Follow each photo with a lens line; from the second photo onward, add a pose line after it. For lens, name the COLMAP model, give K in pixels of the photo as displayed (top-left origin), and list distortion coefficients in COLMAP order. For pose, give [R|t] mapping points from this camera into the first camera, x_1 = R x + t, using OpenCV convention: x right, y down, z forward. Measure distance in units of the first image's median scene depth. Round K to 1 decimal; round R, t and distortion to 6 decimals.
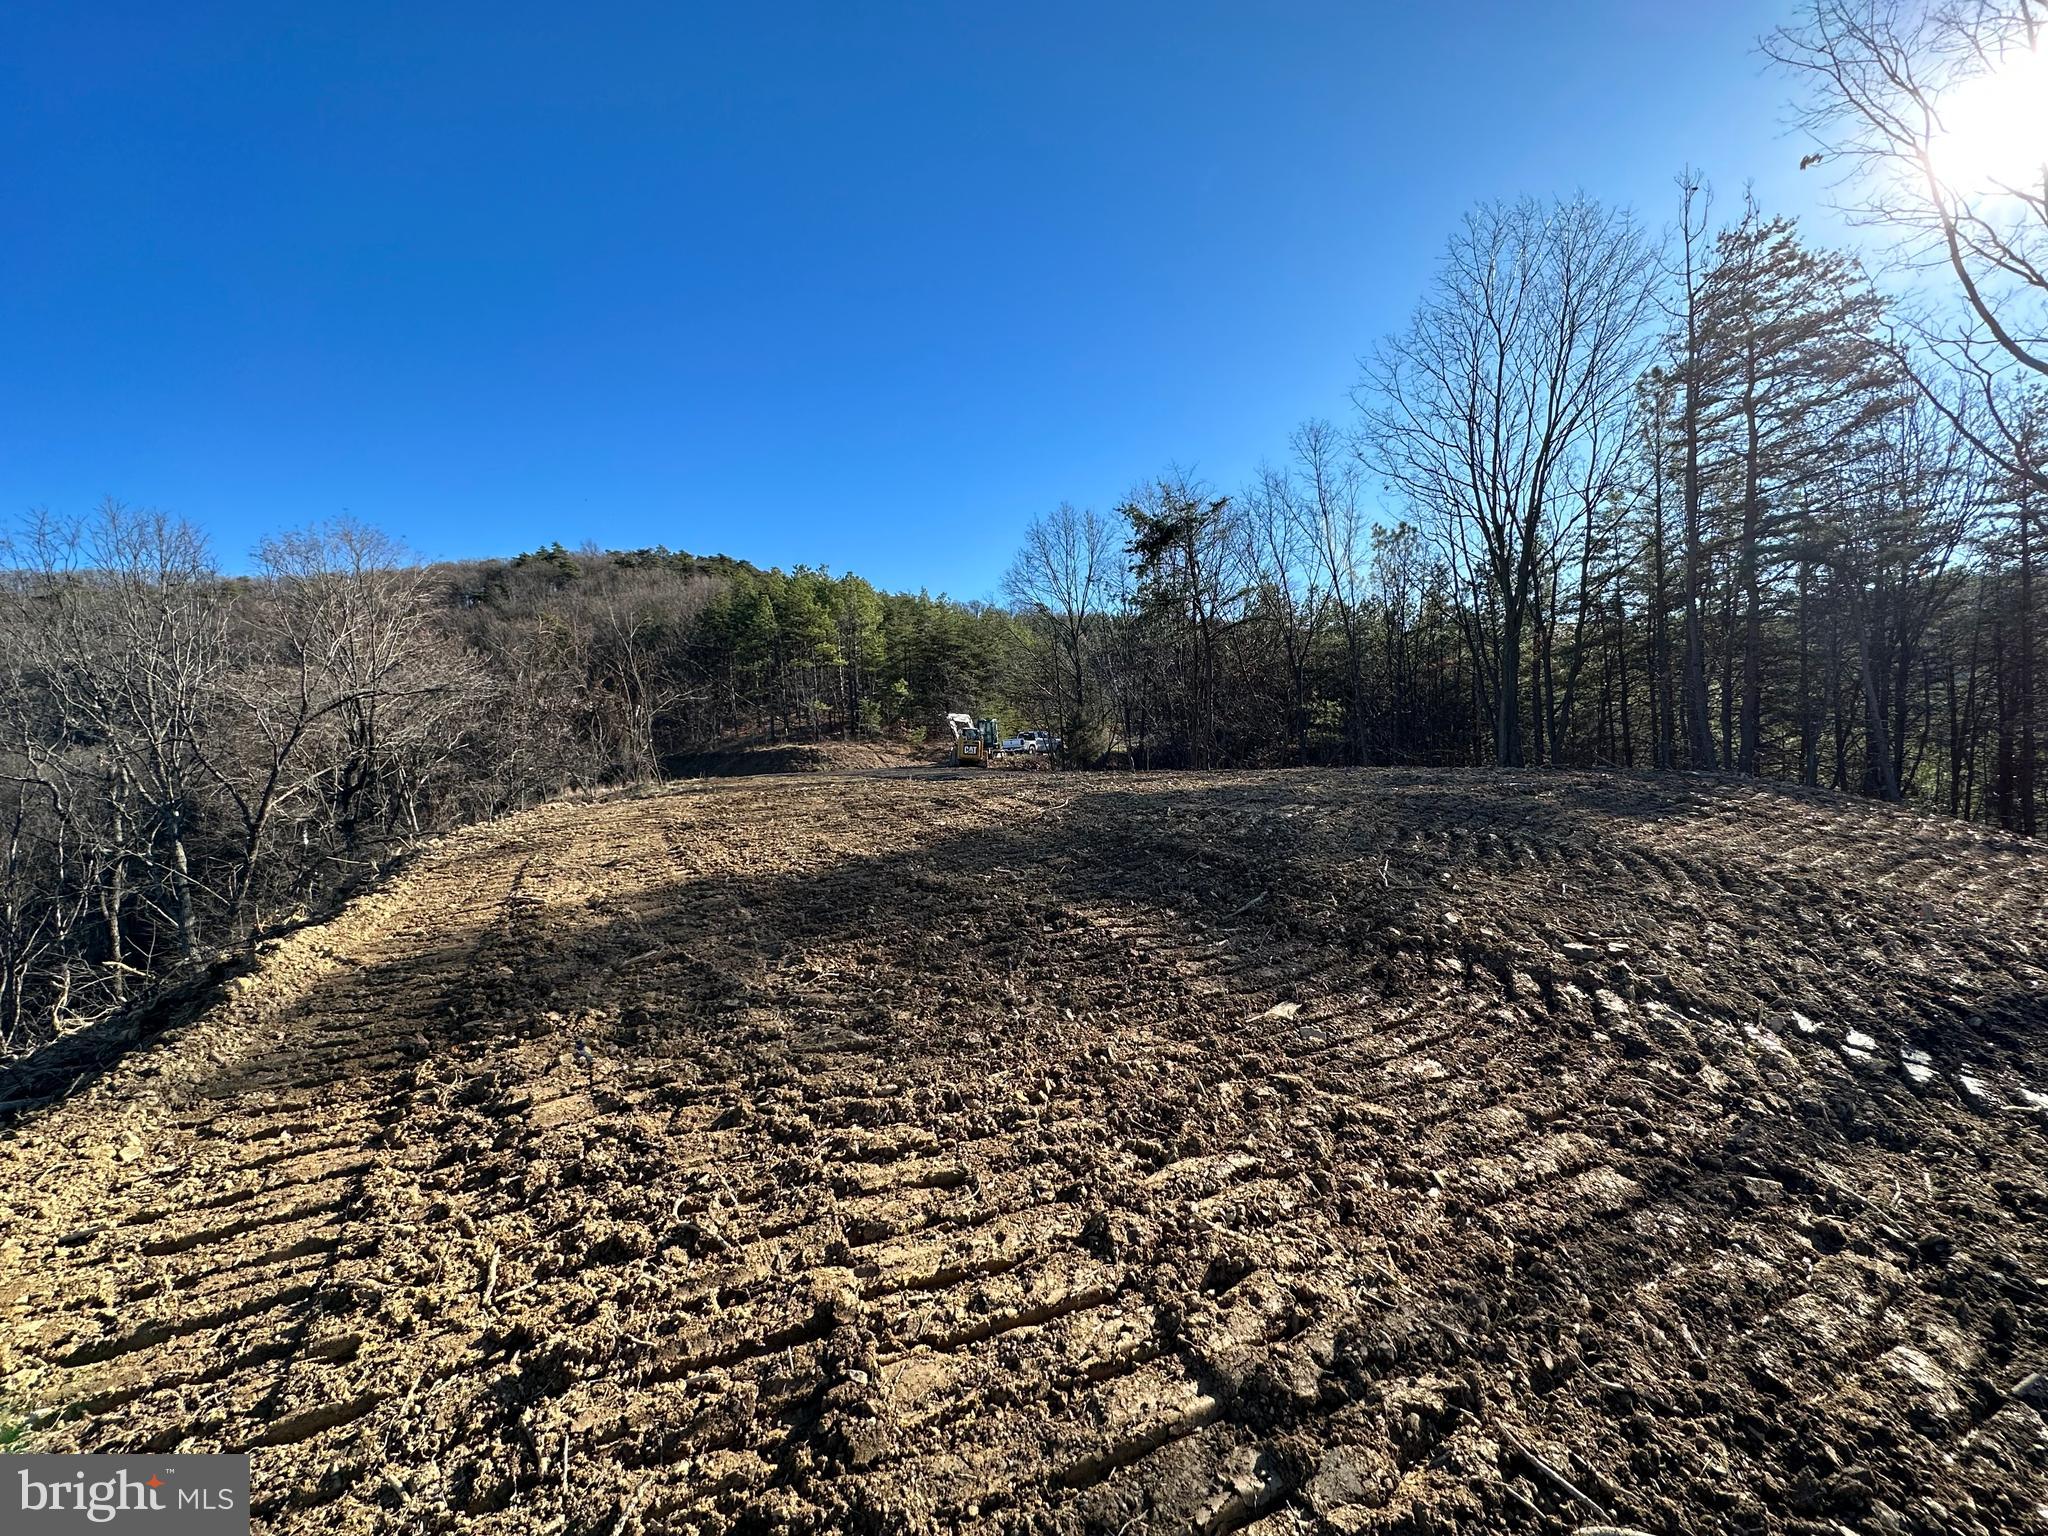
lens RADIAL K [[812.2, 0, 1024.0], [0, 812.2, 768.0], [0, 0, 1]] dist [-0.000270, 0.000098]
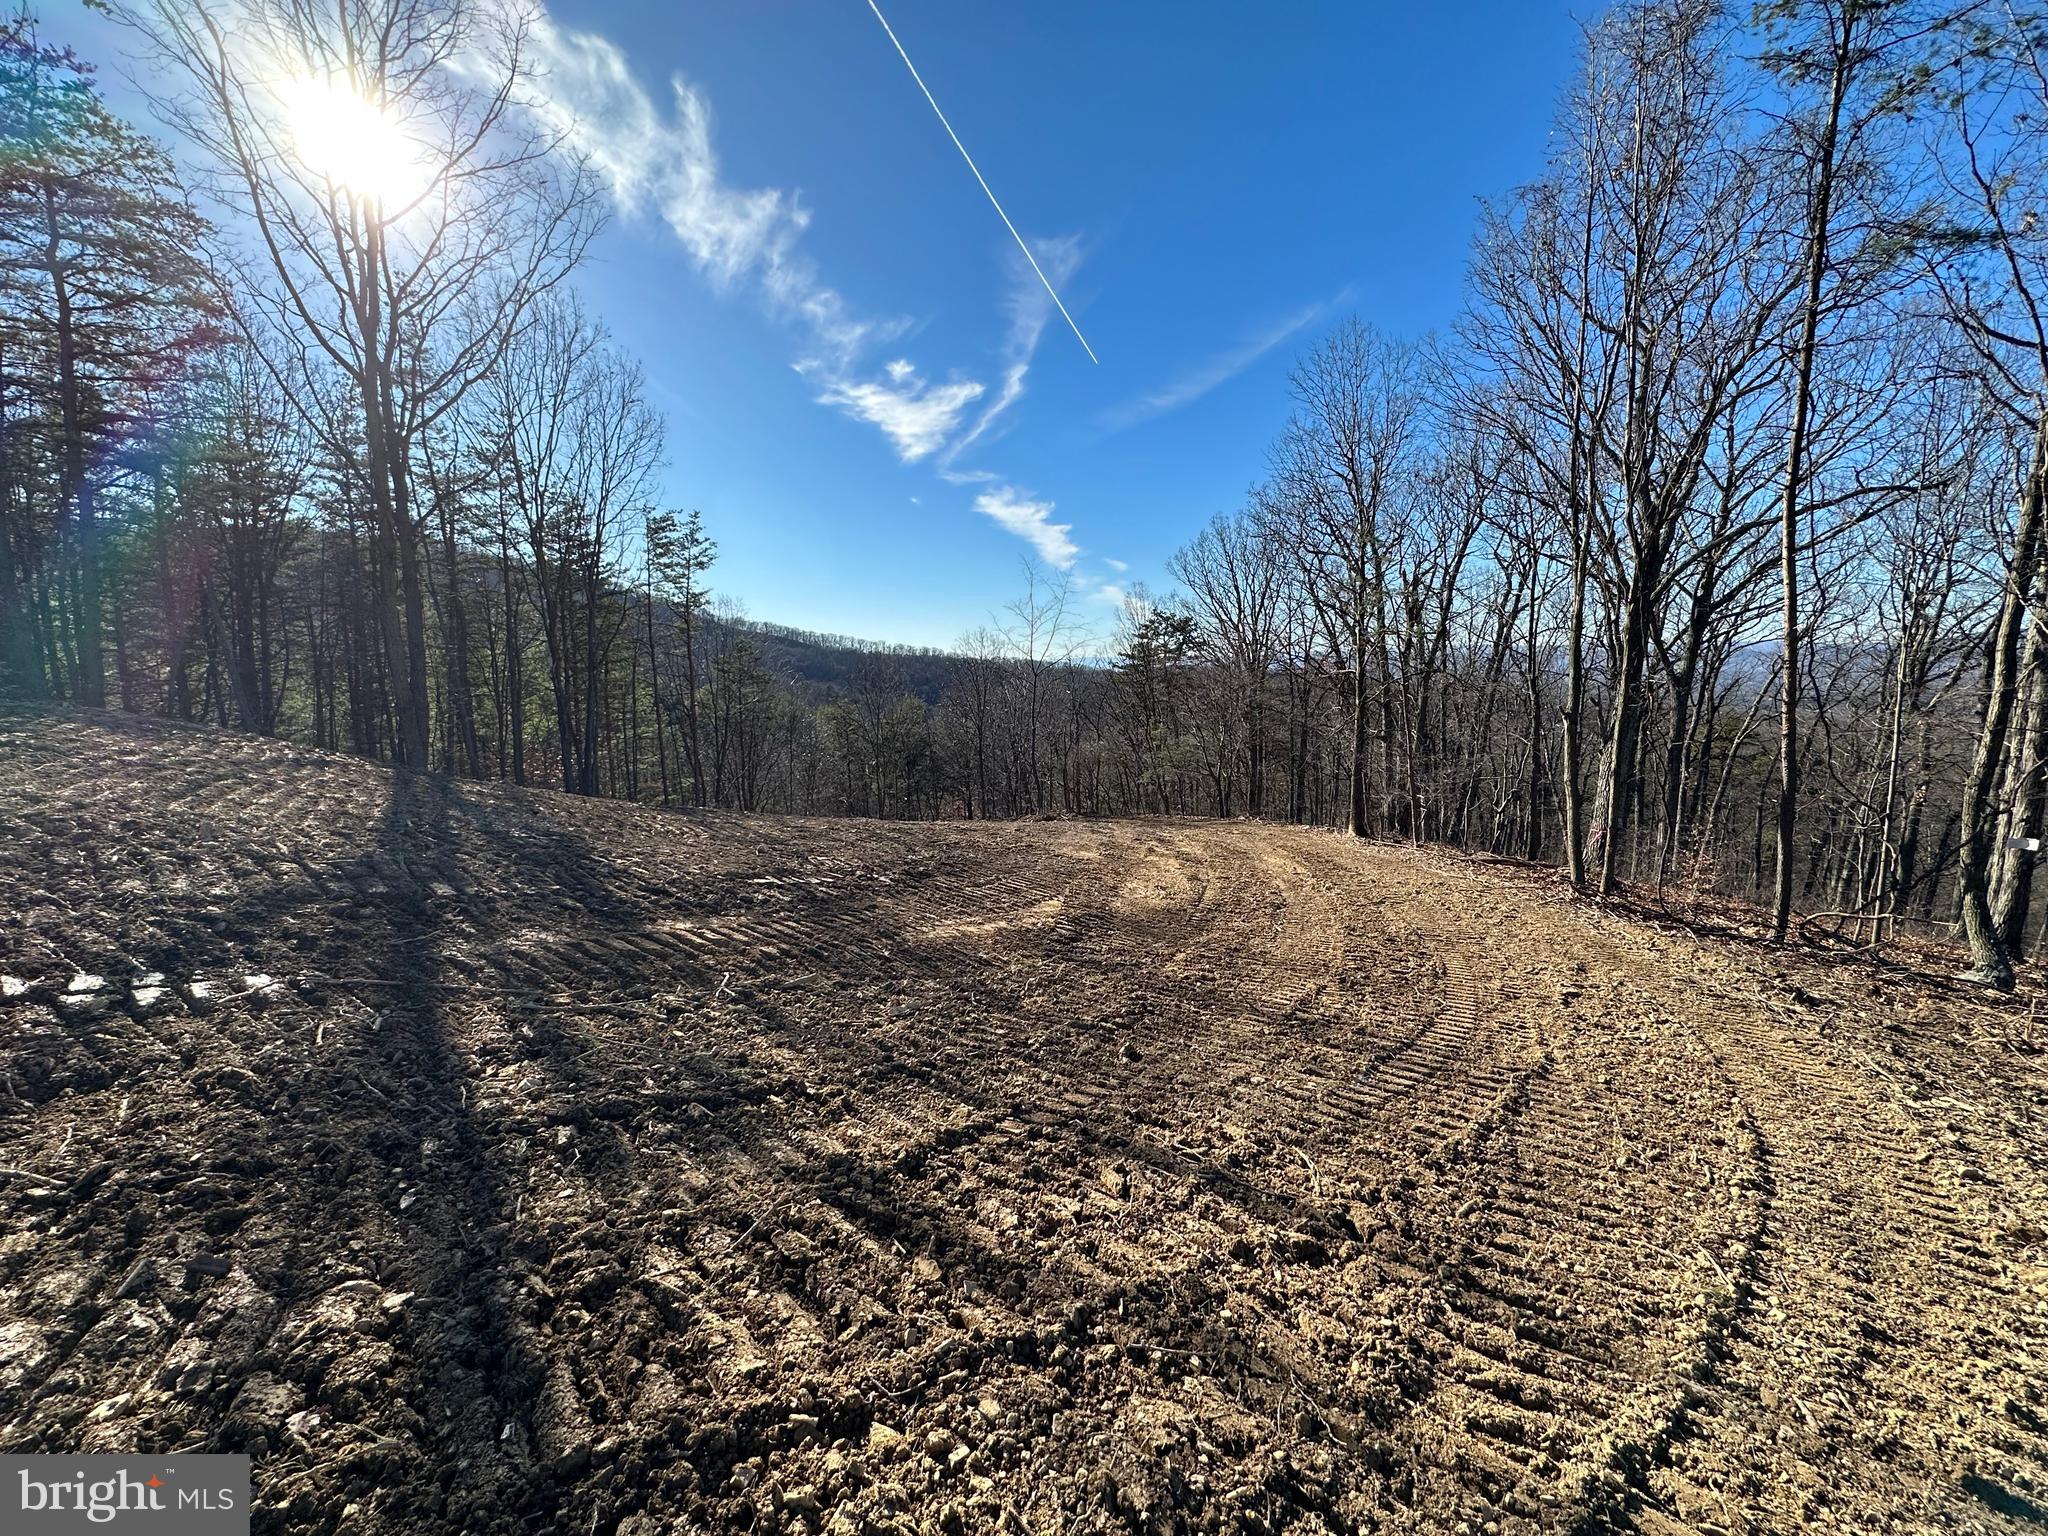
lens RADIAL K [[812.2, 0, 1024.0], [0, 812.2, 768.0], [0, 0, 1]] dist [-0.000270, 0.000098]
pose [[0.011455, -0.087823, 0.996070, 0.117126], [0.002999, 0.996134, 0.087795, 0.011478], [-0.999930, 0.001982, 0.011674, -0.061603]]
